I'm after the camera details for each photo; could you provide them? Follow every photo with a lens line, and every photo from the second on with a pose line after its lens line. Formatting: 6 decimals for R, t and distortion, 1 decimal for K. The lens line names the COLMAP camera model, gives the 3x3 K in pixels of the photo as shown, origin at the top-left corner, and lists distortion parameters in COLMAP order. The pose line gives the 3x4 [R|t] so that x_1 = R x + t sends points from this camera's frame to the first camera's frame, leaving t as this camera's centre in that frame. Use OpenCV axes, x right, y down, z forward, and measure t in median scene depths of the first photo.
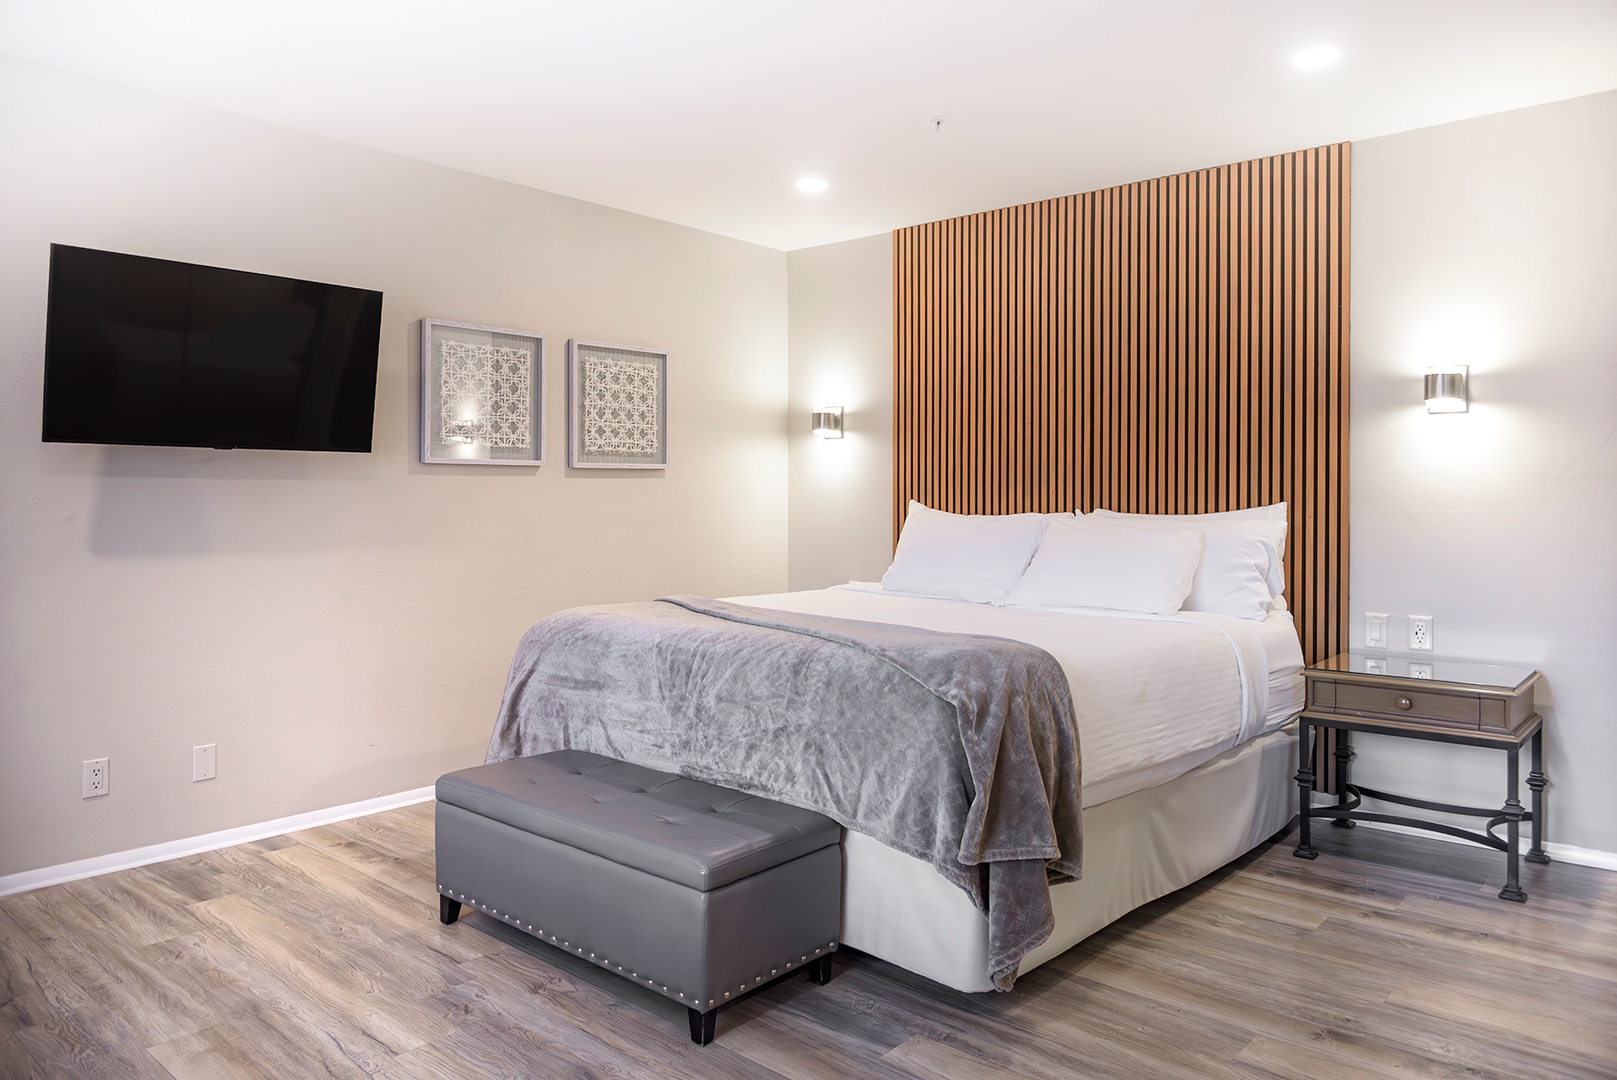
lens RADIAL K [[1113.9, 0, 804.0], [0, 1113.9, 505.4], [0, 0, 1]] dist [-0.000490, -0.000110]
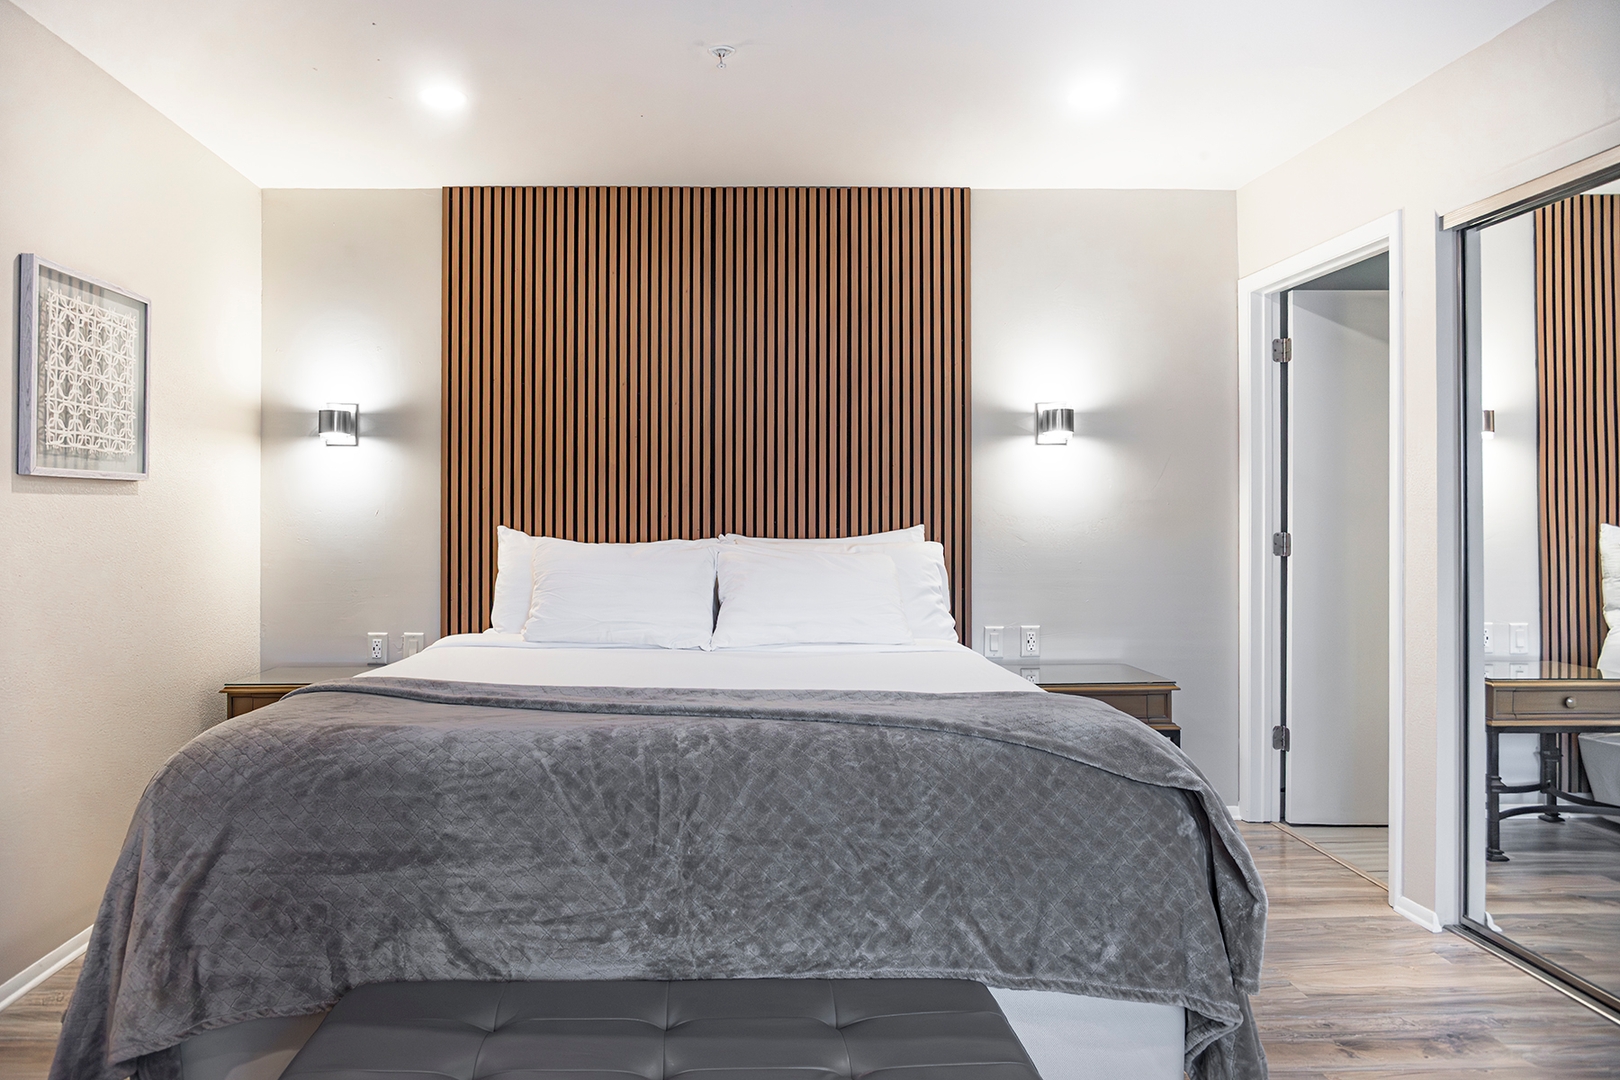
lens RADIAL K [[1051.1, 0, 809.2], [0, 1051.1, 513.3], [0, 0, 1]] dist [-0.006417, -0.015485]
pose [[0.733125, -0.001116, 0.680092, -0.378896], [0.011374, 0.999879, -0.010620, -0.005071], [-0.679998, 0.015521, 0.733049, 0.444793]]
